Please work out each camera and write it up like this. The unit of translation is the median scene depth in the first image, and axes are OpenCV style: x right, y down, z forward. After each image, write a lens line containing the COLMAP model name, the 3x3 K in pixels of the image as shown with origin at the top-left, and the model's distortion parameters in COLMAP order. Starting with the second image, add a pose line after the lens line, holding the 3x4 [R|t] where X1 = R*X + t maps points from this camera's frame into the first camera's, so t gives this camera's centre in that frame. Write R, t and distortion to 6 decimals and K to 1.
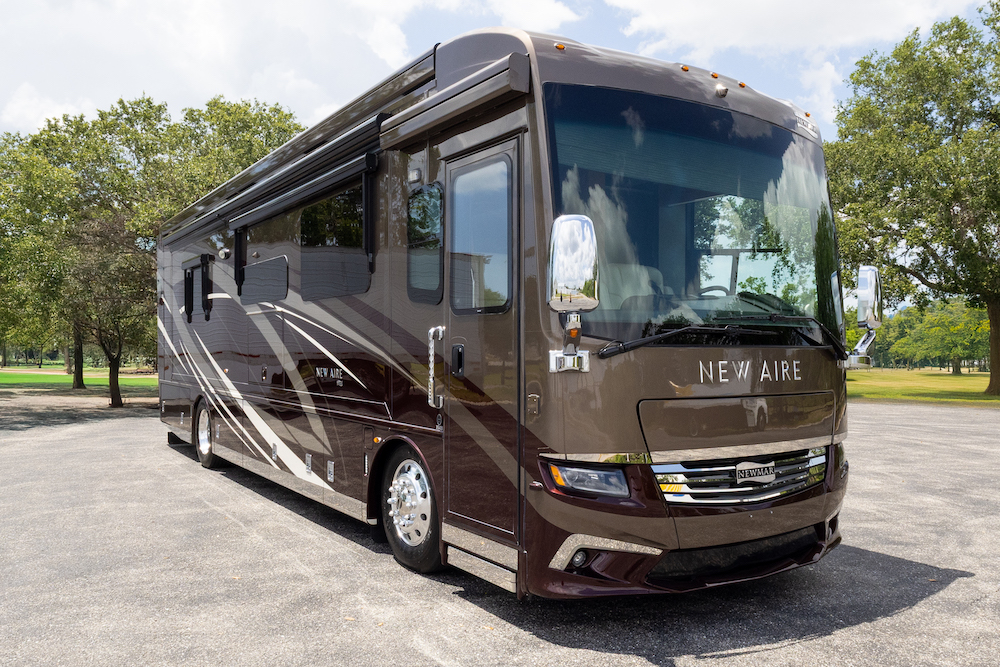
lens RADIAL K [[808.5, 0, 467.3], [0, 808.5, 342.8], [0, 0, 1]] dist [-0.006835, -0.001451]
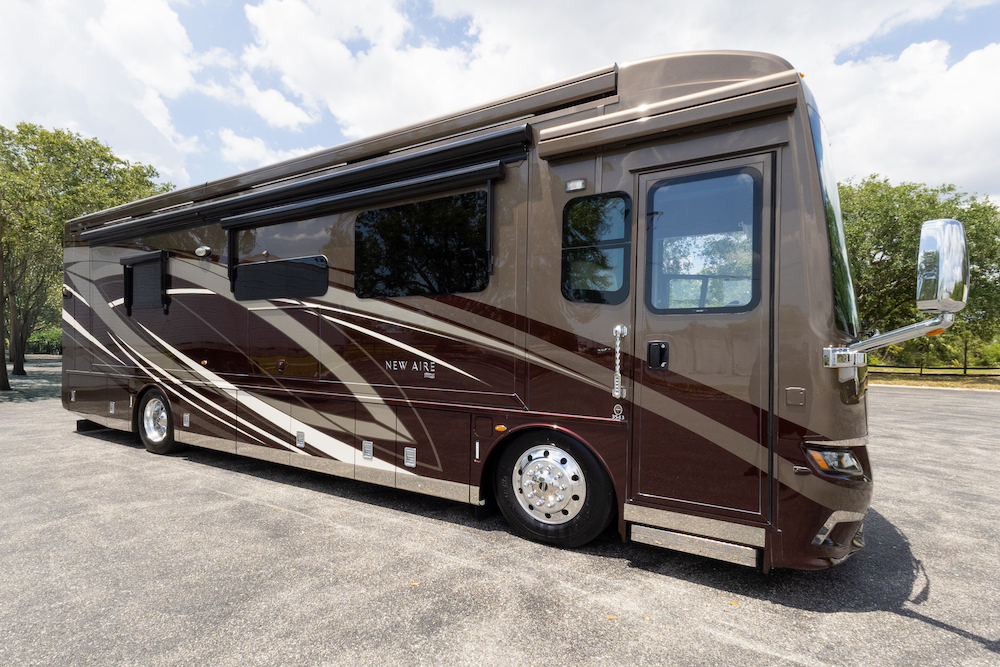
lens RADIAL K [[523.1, 0, 448.5], [0, 523.1, 348.9], [0, 0, 1]] dist [0.018287, 0.000127]
pose [[0.910038, 0.004306, 0.414503, -0.507743], [-0.011351, 0.999830, 0.014535, 0.004686], [-0.414370, -0.017932, 0.909932, 0.426405]]
